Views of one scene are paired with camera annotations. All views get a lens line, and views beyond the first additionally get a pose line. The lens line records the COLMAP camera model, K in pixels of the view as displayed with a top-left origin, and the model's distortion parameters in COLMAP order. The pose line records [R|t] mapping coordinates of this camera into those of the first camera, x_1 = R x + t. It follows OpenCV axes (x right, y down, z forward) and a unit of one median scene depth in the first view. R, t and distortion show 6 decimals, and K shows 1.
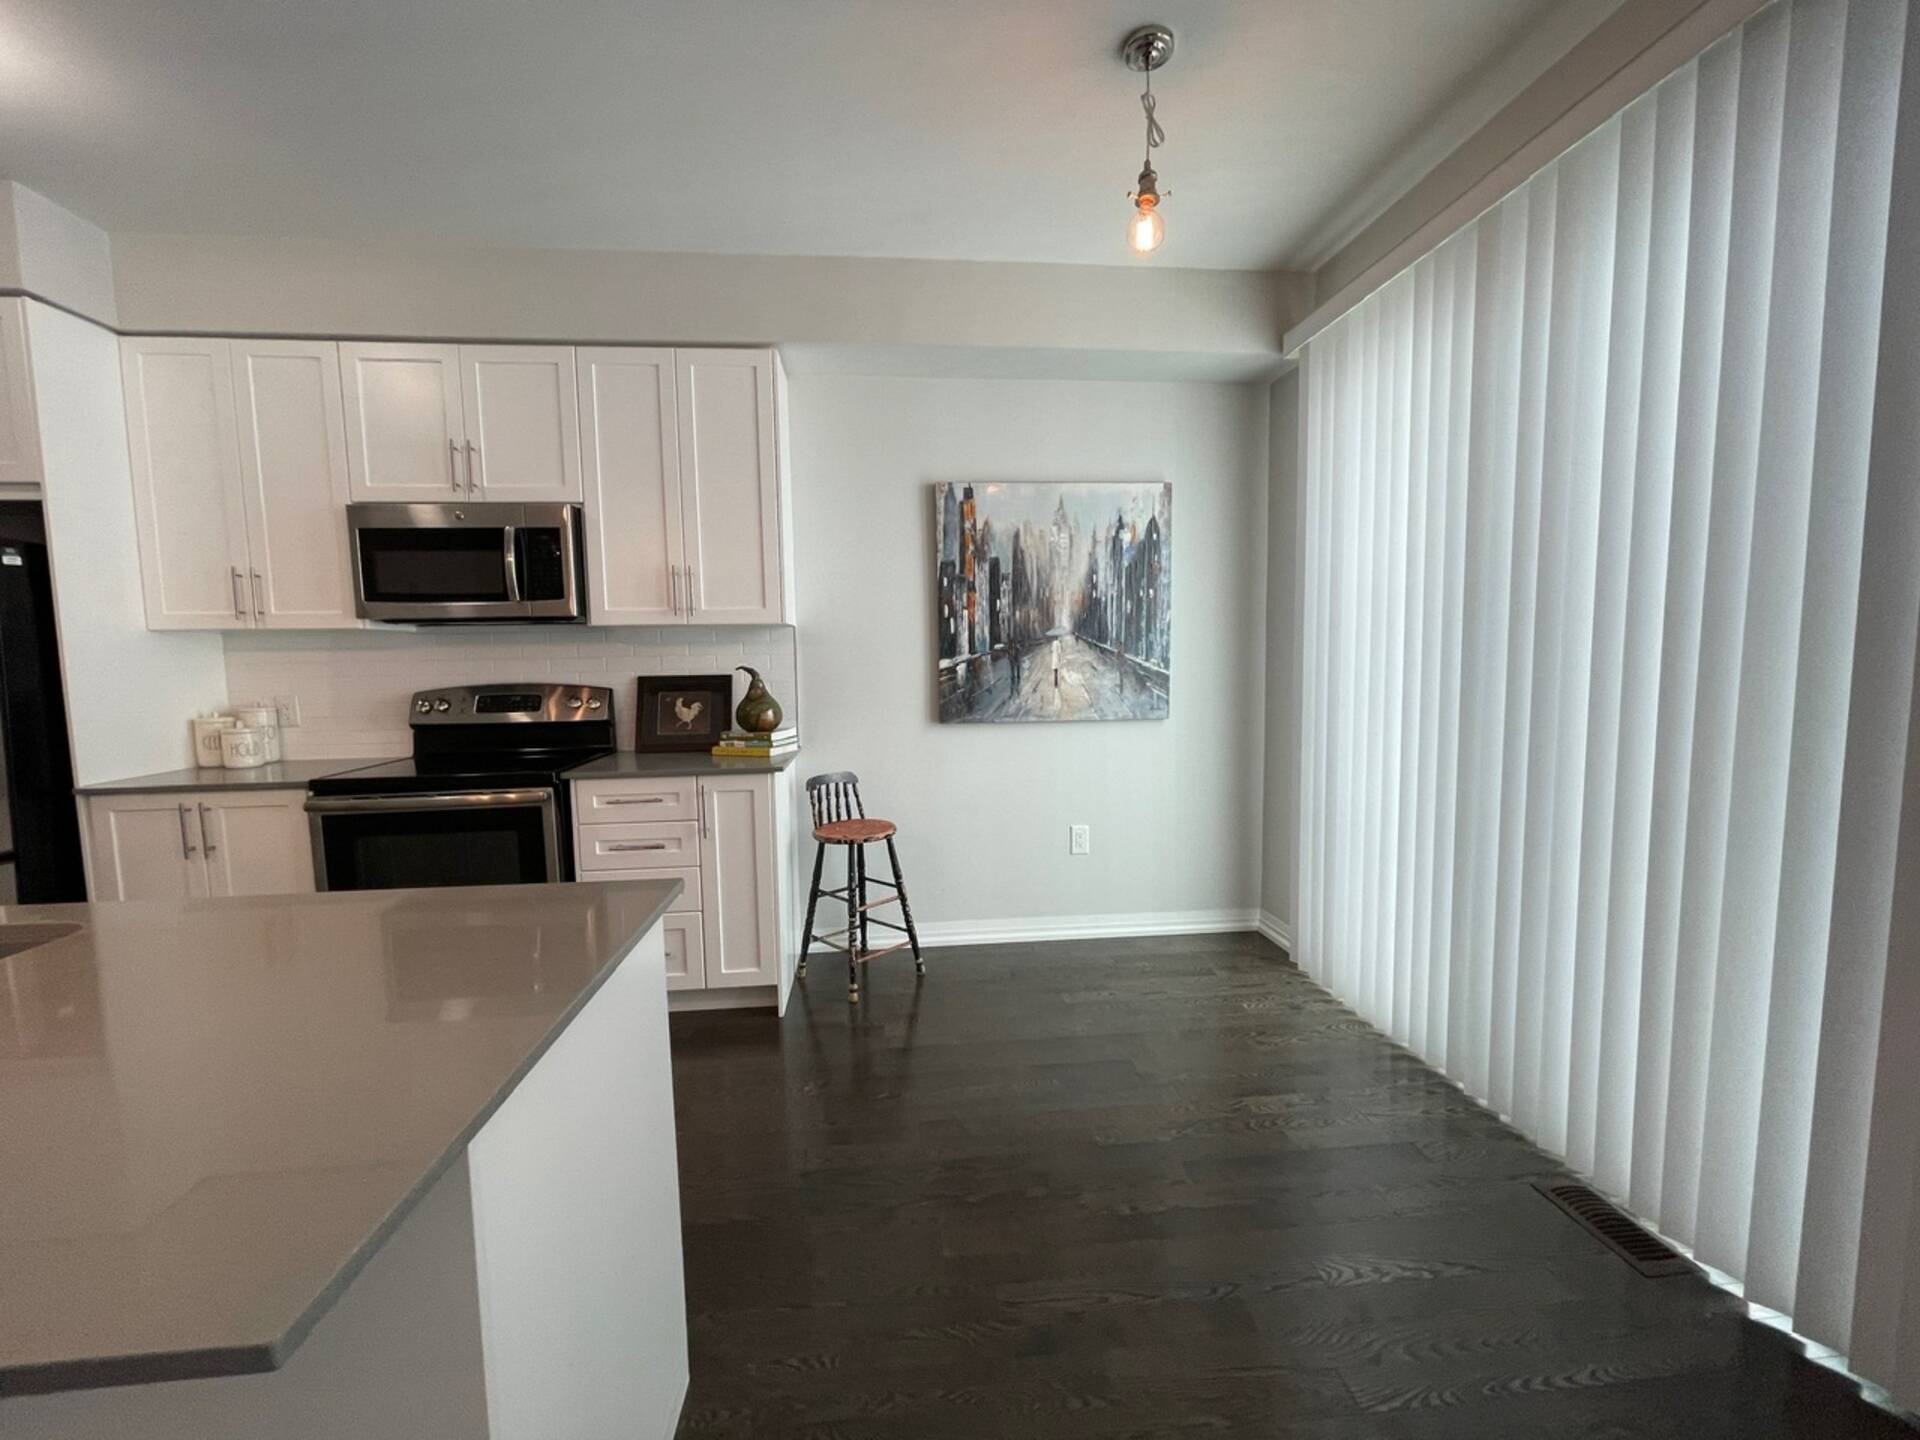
lens RADIAL K [[776.2, 0, 961.0], [0, 776.2, 712.7], [0, 0, 1]] dist [-0.003069, 0.001519]
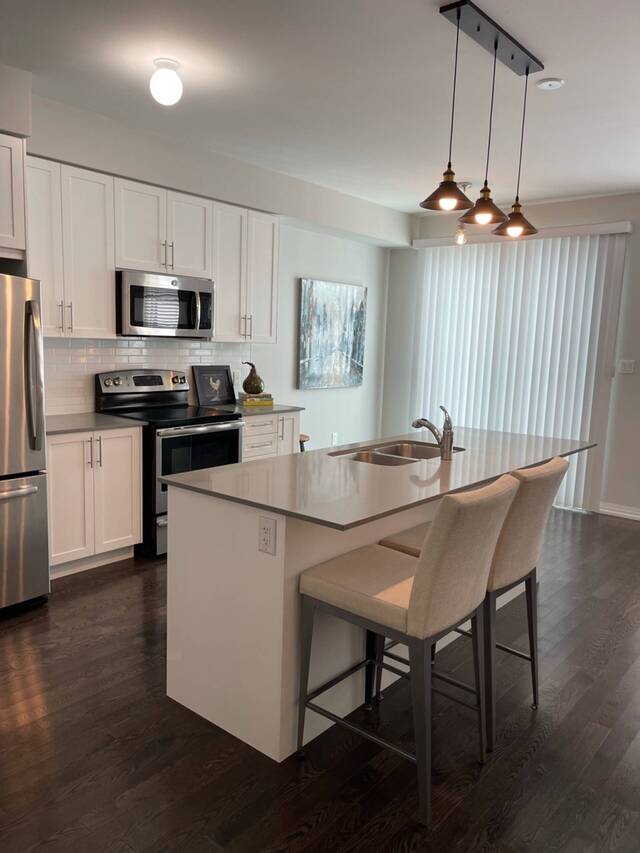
lens RADIAL K [[646.4, 0, 317.7], [0, 646.4, 431.4], [0, 0, 1]] dist [0.020817, -0.007903]
pose [[0.711739, -0.057639, 0.700075, -1.287294], [0.000463, 0.996666, 0.081588, -0.015896], [-0.702444, -0.057746, 0.709393, -0.345240]]
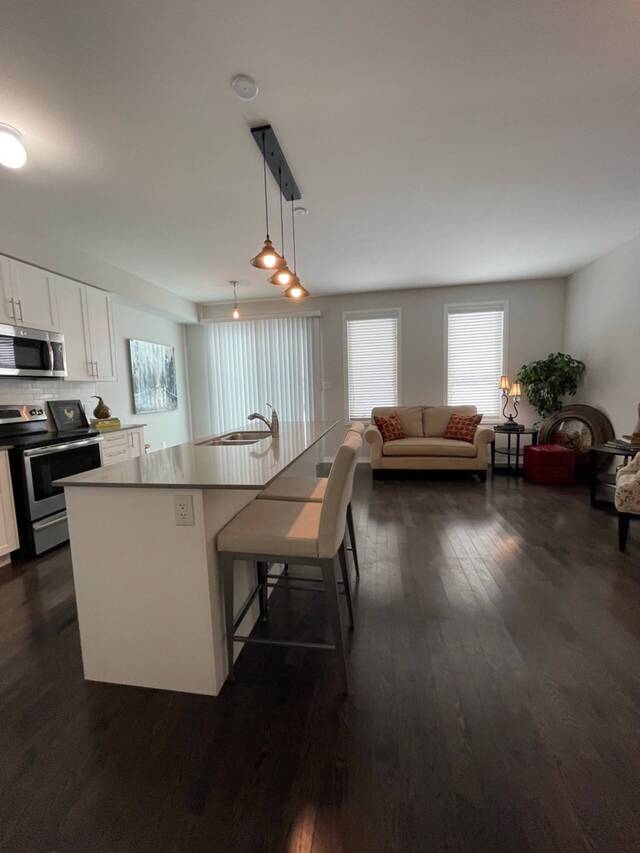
lens RADIAL K [[344.8, 0, 318.6], [0, 344.8, 422.4], [0, 0, 1]] dist [-0.003069, 0.001519]
pose [[0.268214, -0.084629, 0.959635, -1.208643], [0.091760, 0.993849, 0.062000, 0.030098], [-0.958979, 0.071427, 0.274330, -0.117766]]
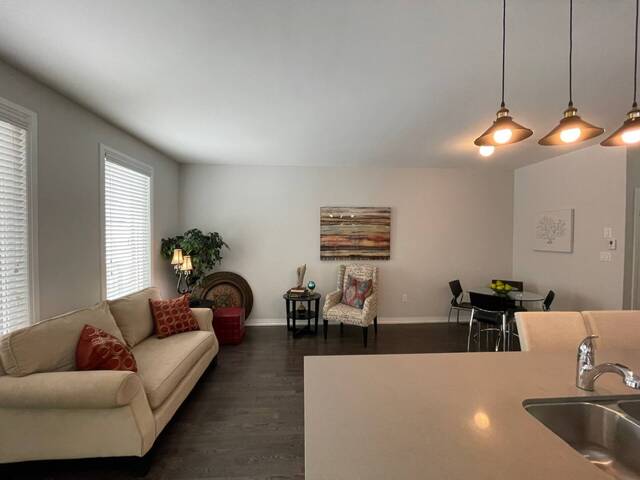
lens RADIAL K [[258.7, 0, 318.9], [0, 258.7, 239.6], [0, 0, 1]] dist [-0.003069, 0.001519]
pose [[-0.998919, 0.012895, 0.044663, -0.163109], [0.016445, 0.996655, 0.080052, -0.119157], [-0.043481, 0.080700, -0.995790, 0.524940]]
